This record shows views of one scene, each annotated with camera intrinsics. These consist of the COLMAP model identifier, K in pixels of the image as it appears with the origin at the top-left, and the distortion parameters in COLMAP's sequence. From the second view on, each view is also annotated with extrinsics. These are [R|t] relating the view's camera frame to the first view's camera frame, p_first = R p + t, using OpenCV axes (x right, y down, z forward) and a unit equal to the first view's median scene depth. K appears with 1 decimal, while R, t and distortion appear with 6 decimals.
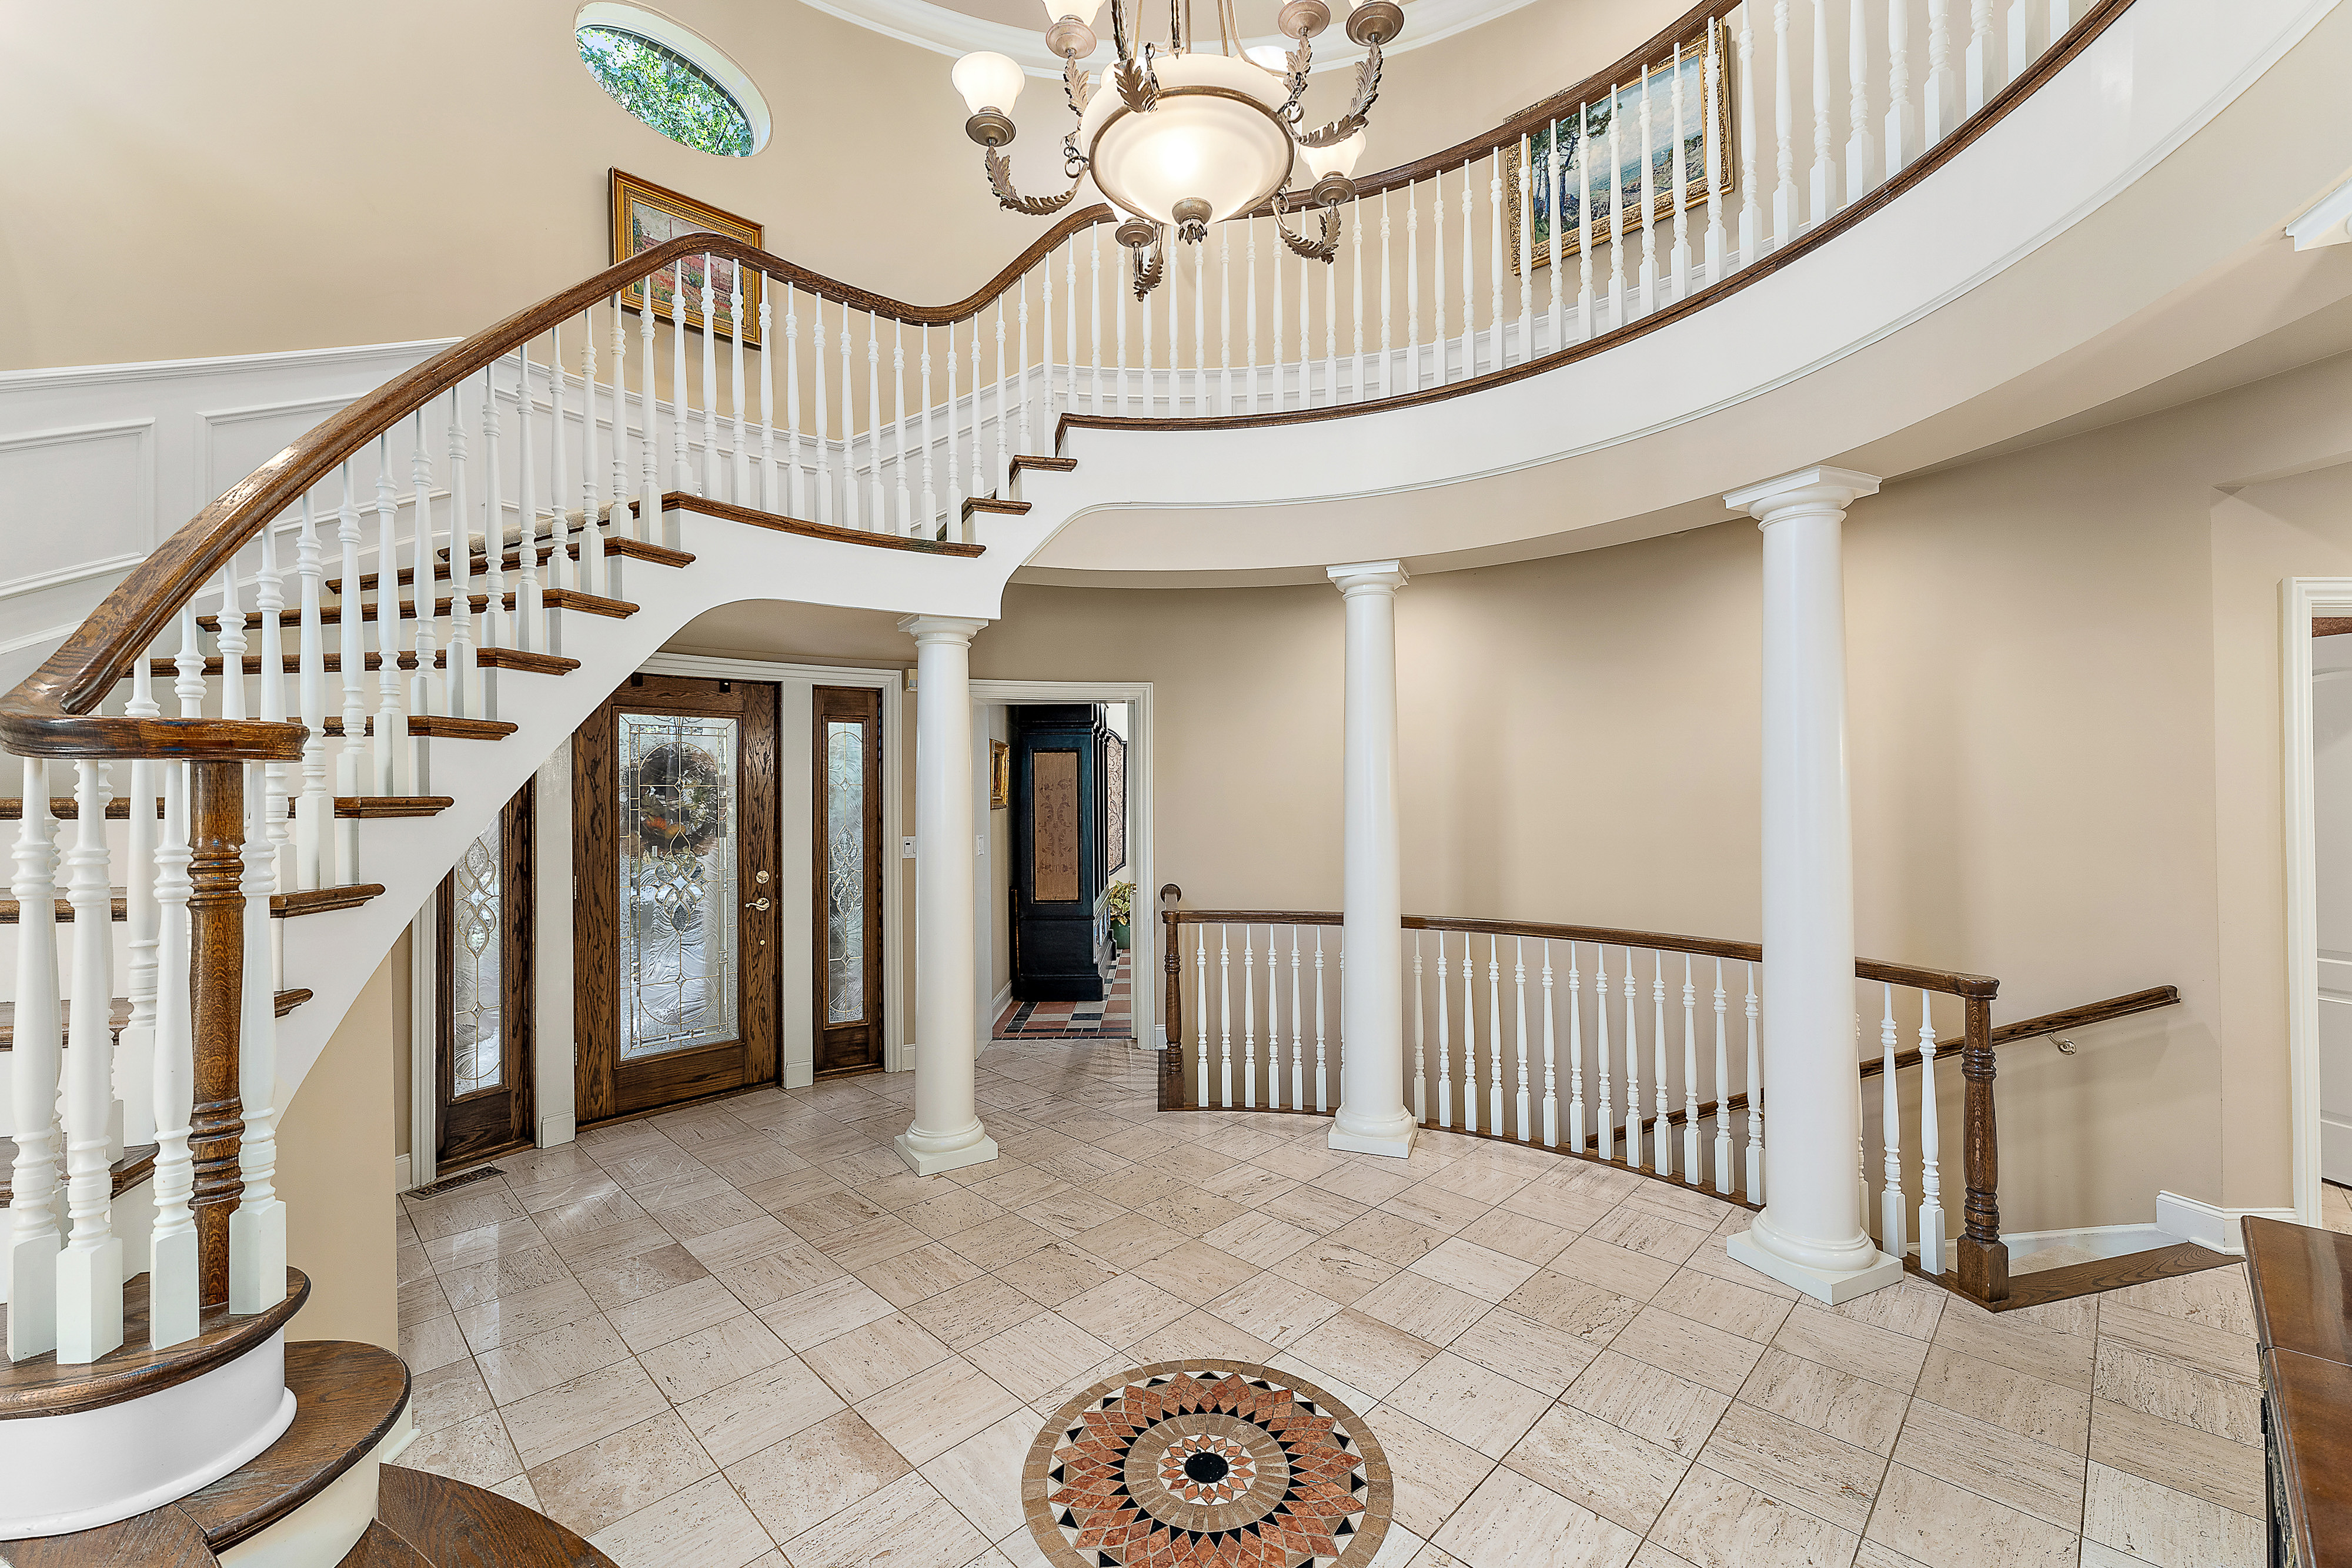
lens RADIAL K [[953.3, 0, 1176.0], [0, 953.3, 784.0], [0, 0, 1]] dist [0.000153, 0.000000]
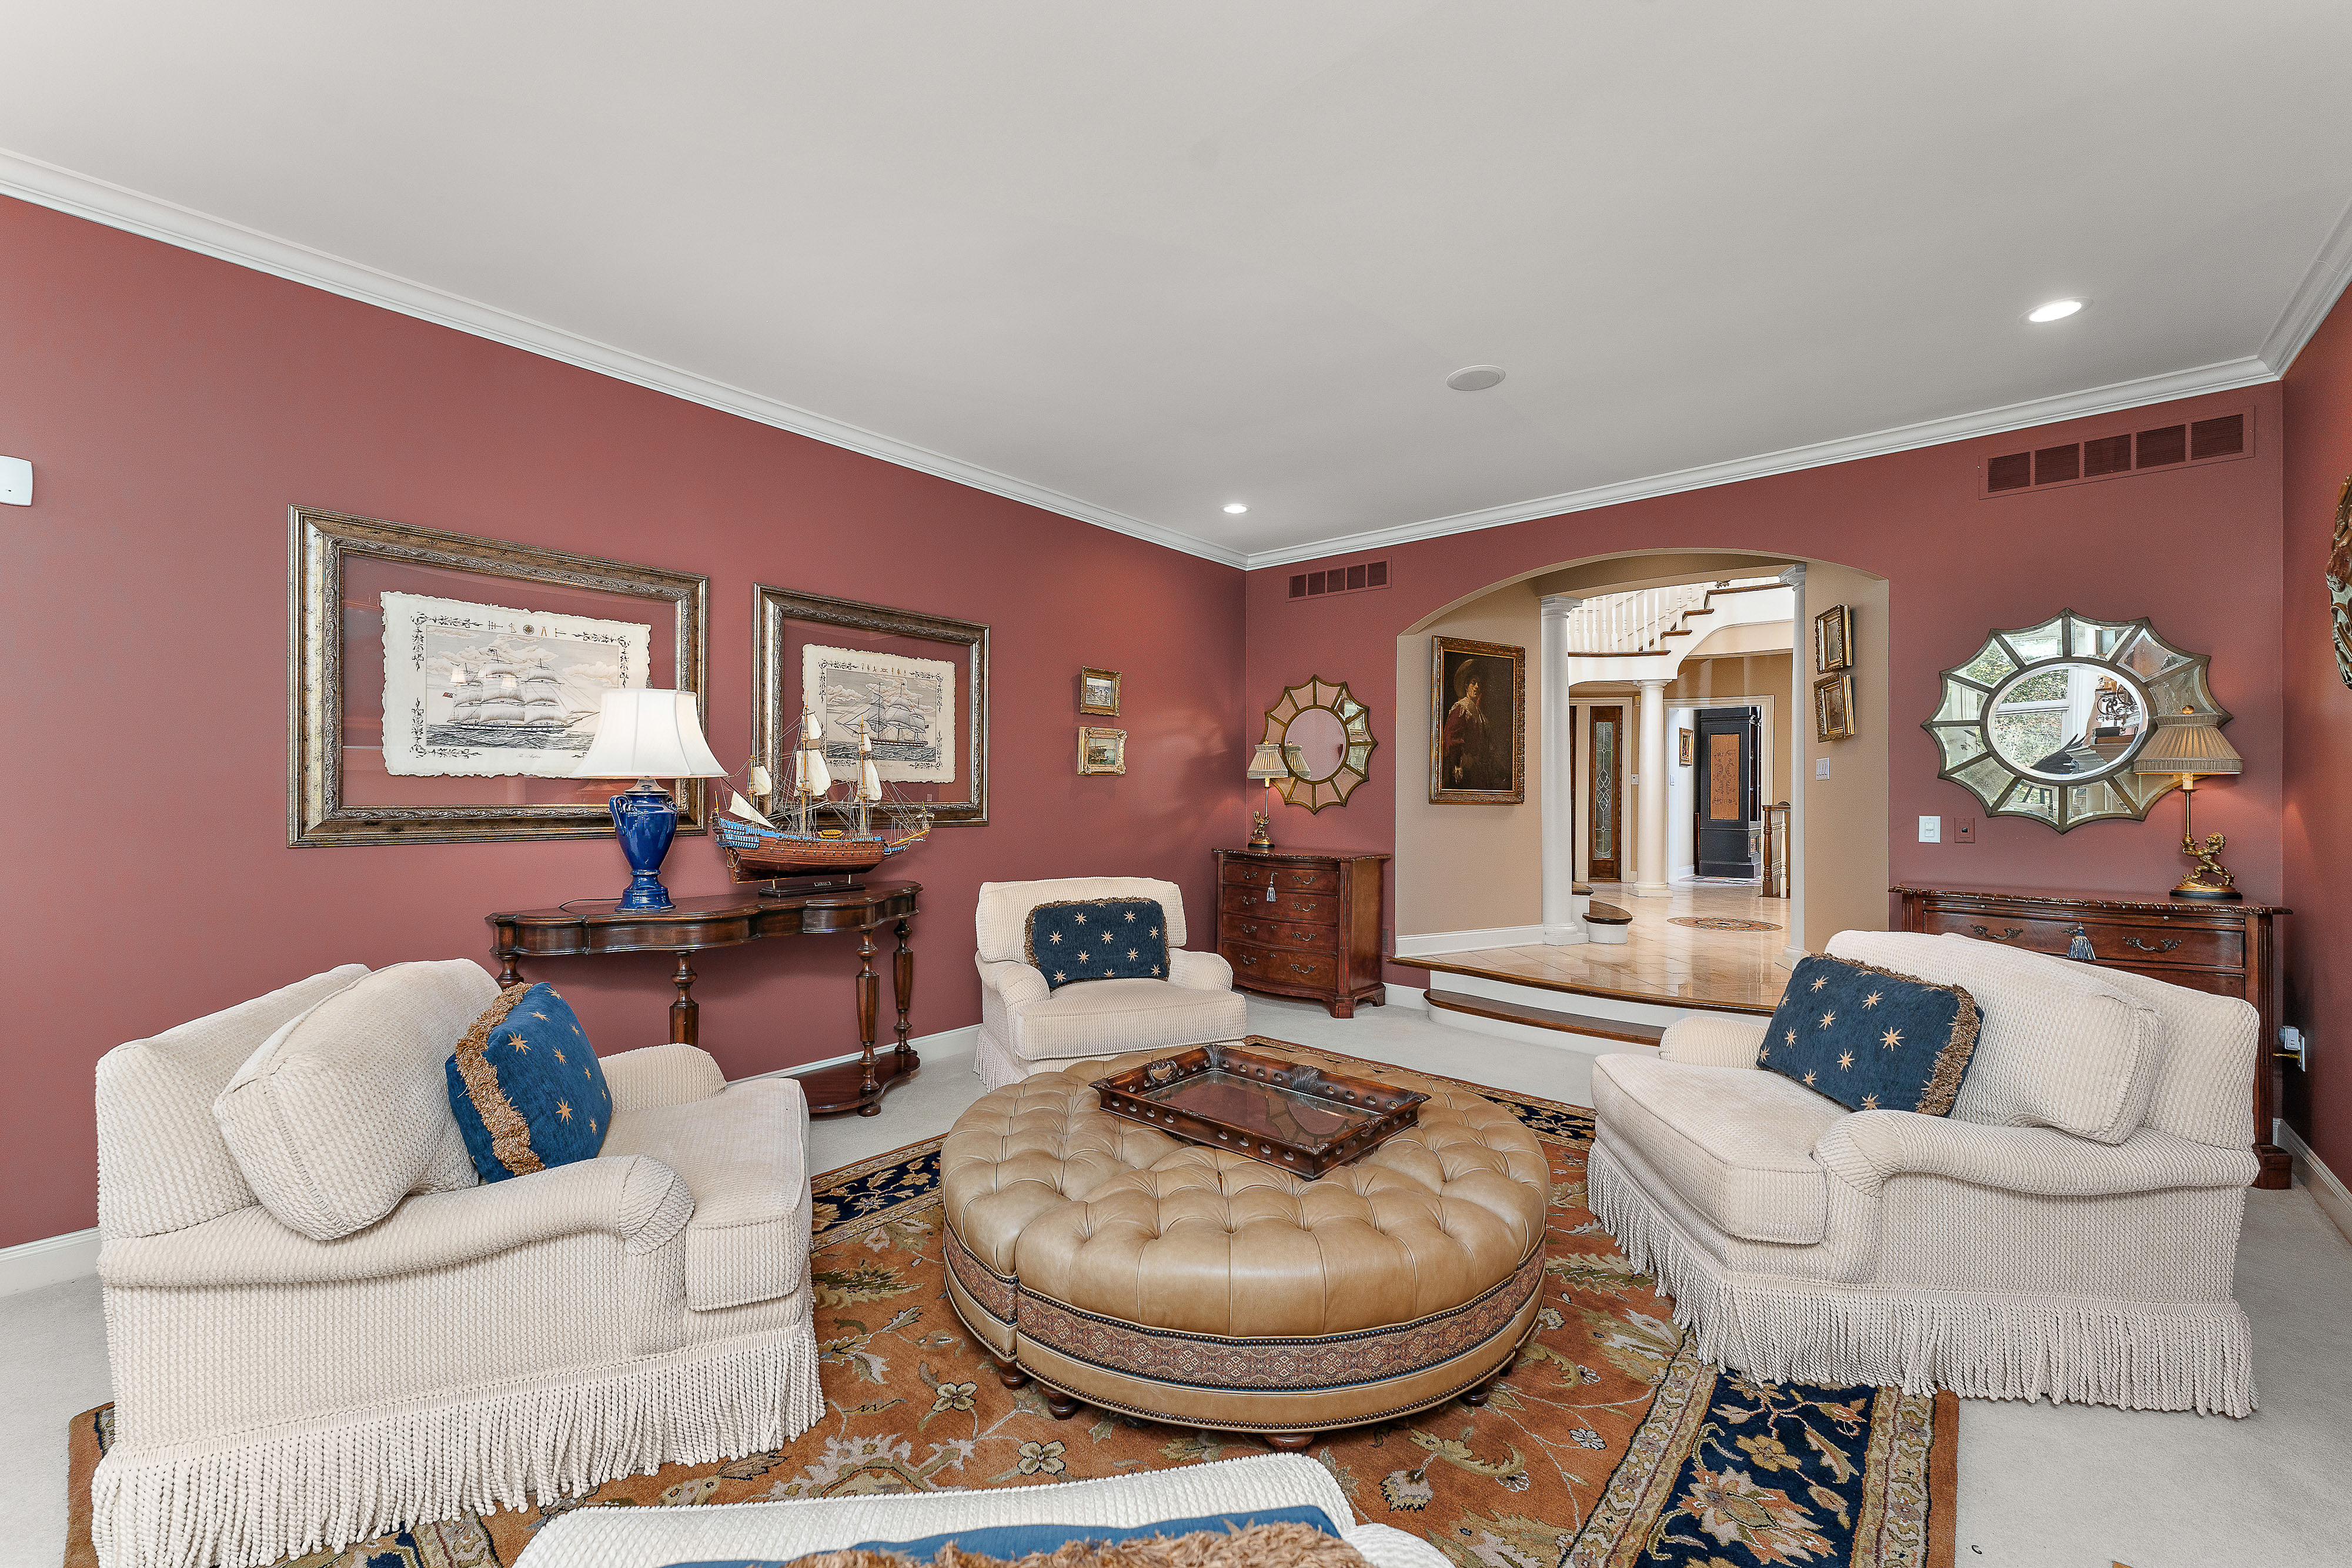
lens RADIAL K [[908.9, 0, 1176.0], [0, 908.9, 784.0], [0, 0, 1]] dist [0.000212, 0.000007]
pose [[0.741940, 0.011316, -0.670371, 0.364106], [-0.009868, 0.999934, 0.005957, 0.084290], [0.670394, 0.002195, 0.742002, -1.356494]]
